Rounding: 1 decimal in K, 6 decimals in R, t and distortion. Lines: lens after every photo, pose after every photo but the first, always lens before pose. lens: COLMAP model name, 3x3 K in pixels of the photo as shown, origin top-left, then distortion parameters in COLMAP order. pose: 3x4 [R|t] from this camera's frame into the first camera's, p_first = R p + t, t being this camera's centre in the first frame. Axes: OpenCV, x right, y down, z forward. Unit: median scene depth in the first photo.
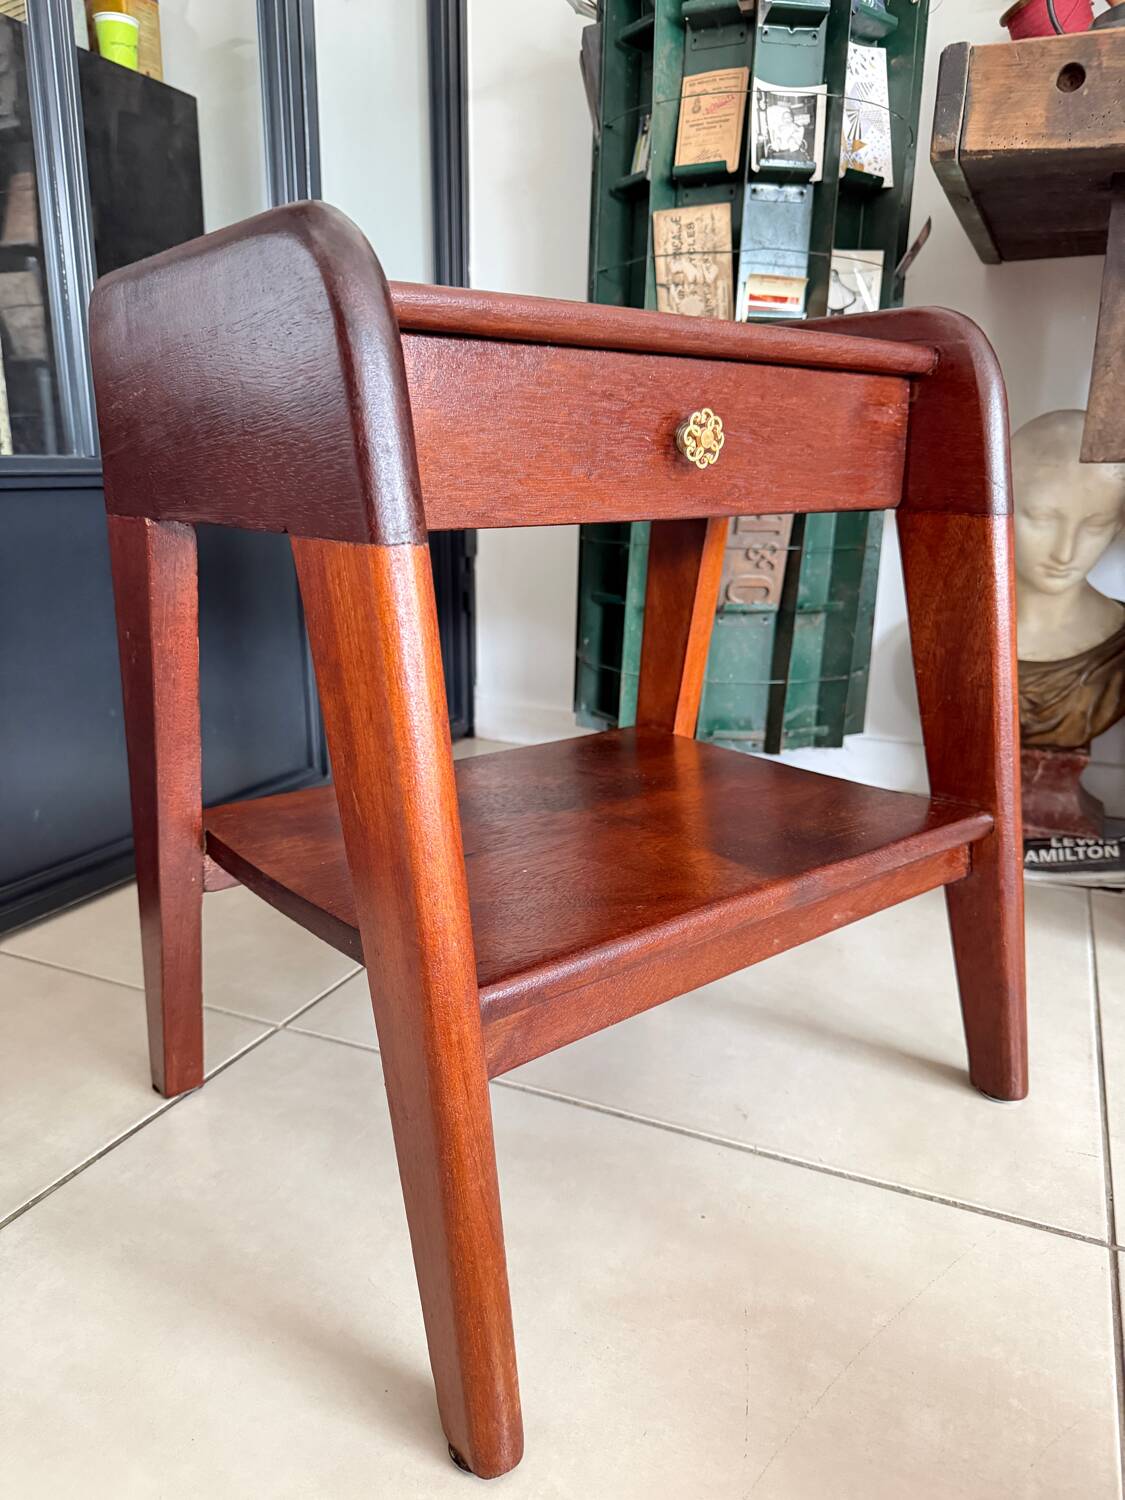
lens RADIAL K [[1084.5, 0, 564.5], [0, 1084.5, 749.9], [0, 0, 1]] dist [-0.000778, -0.015926]
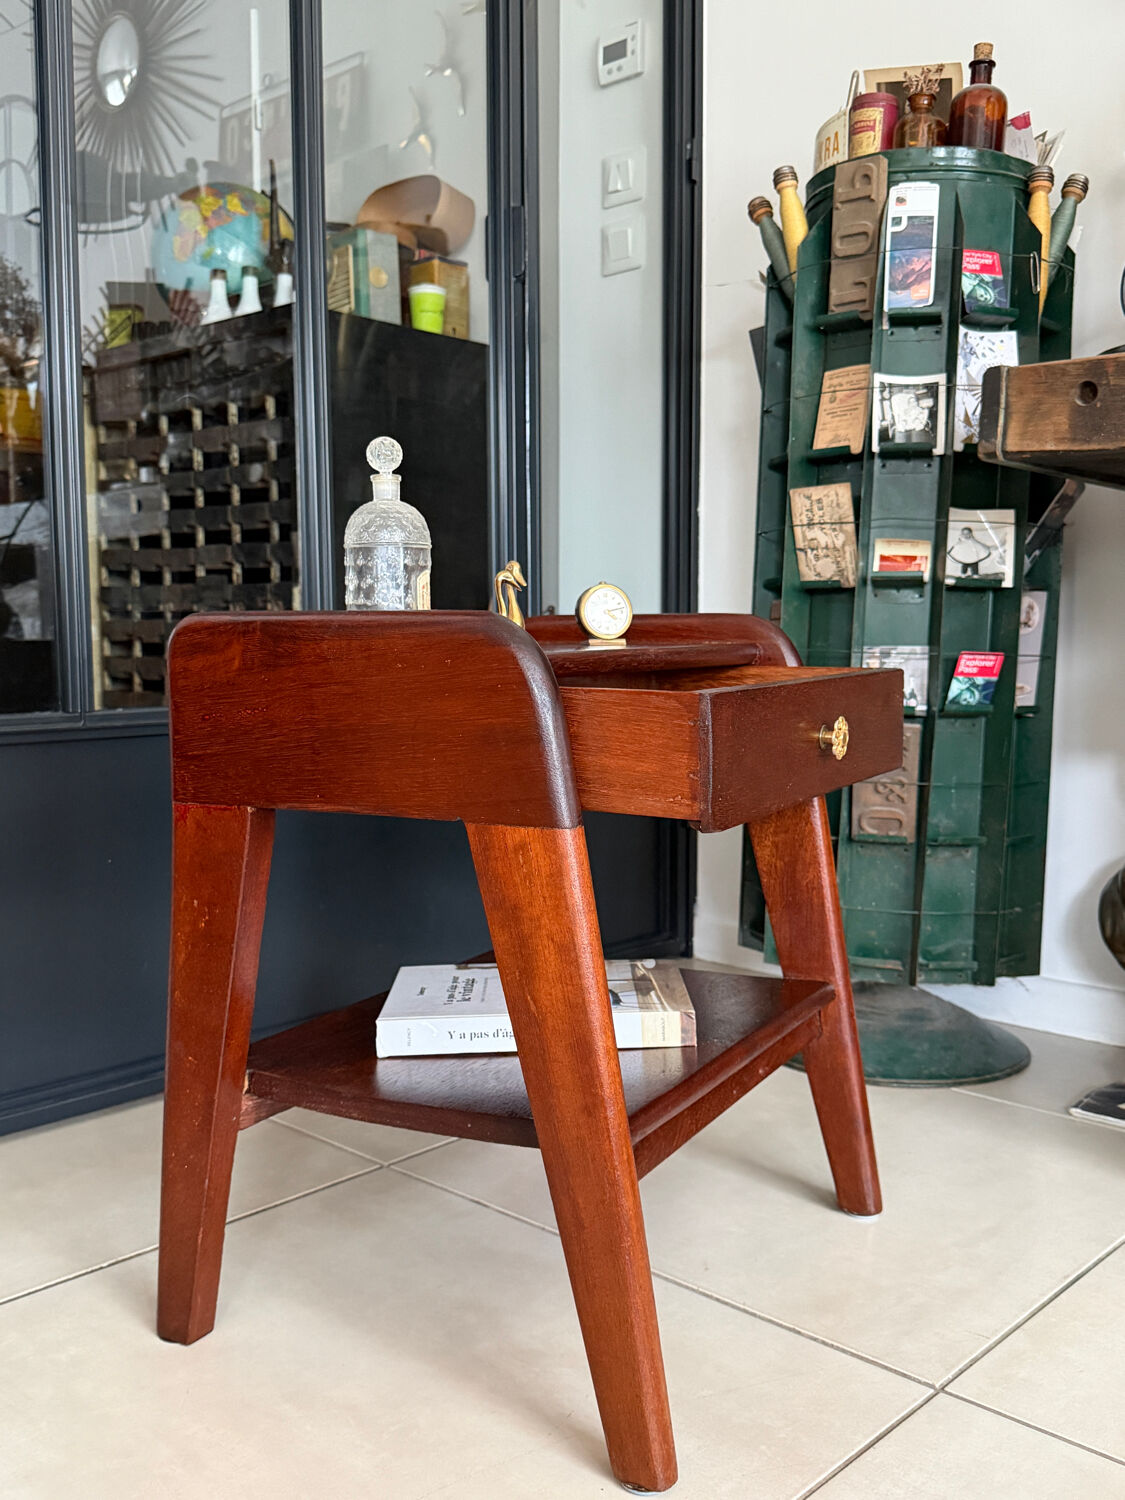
lens RADIAL K [[1400.6, 0, 567.5], [0, 1400.6, 752.9], [0, 0, 1]] dist [0.182797, -0.419260]
pose [[0.945633, 0.018165, -0.324729, 0.348761], [-0.073345, 0.984630, -0.158506, 0.026495], [0.316859, 0.173706, 0.932431, -0.407264]]
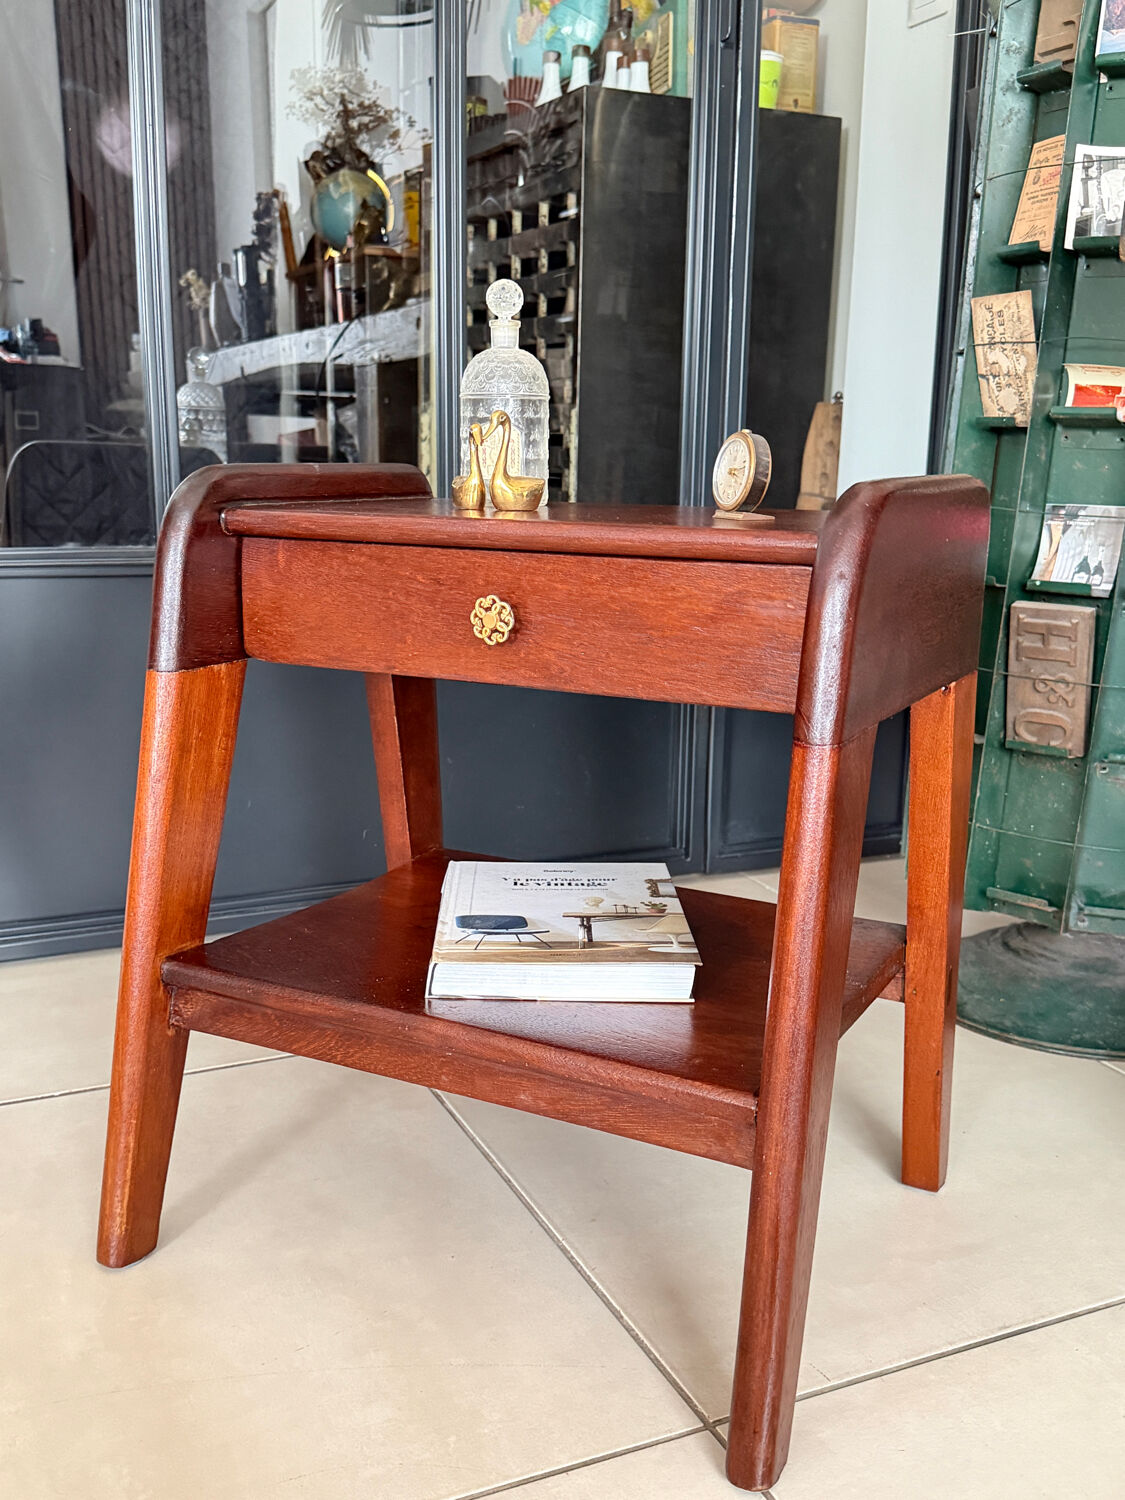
lens RADIAL K [[1465.3, 0, 562.5], [0, 1465.3, 750.0], [0, 0, 1]] dist [0.208170, -0.482382]
pose [[0.750069, 0.142766, -0.645766, 0.683156], [-0.178346, 0.983913, 0.010372, -0.082672], [0.636859, 0.107390, 0.763465, -0.119426]]
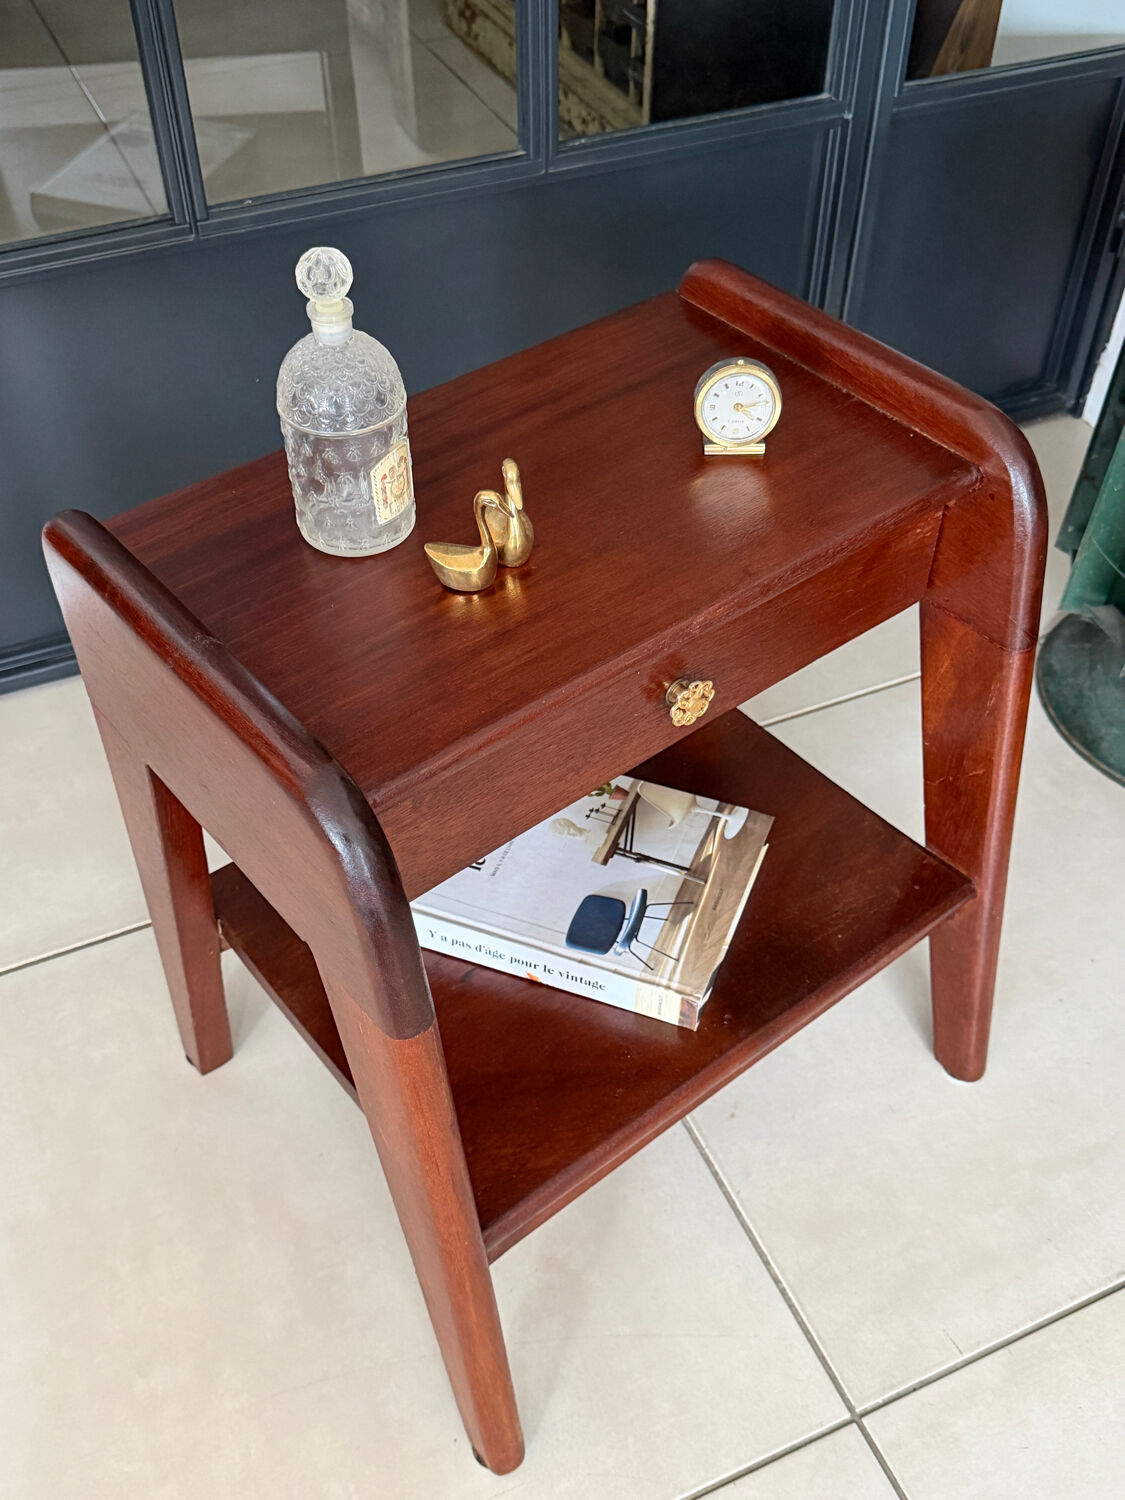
lens RADIAL K [[1503.1, 0, 562.3], [0, 1503.1, 754.3], [0, 0, 1]] dist [0.161763, -0.375025]
pose [[0.748347, 0.463157, -0.474830, 0.403801], [-0.166564, 0.824129, 0.541358, -0.523152], [0.642054, -0.326034, 0.693879, -0.045392]]
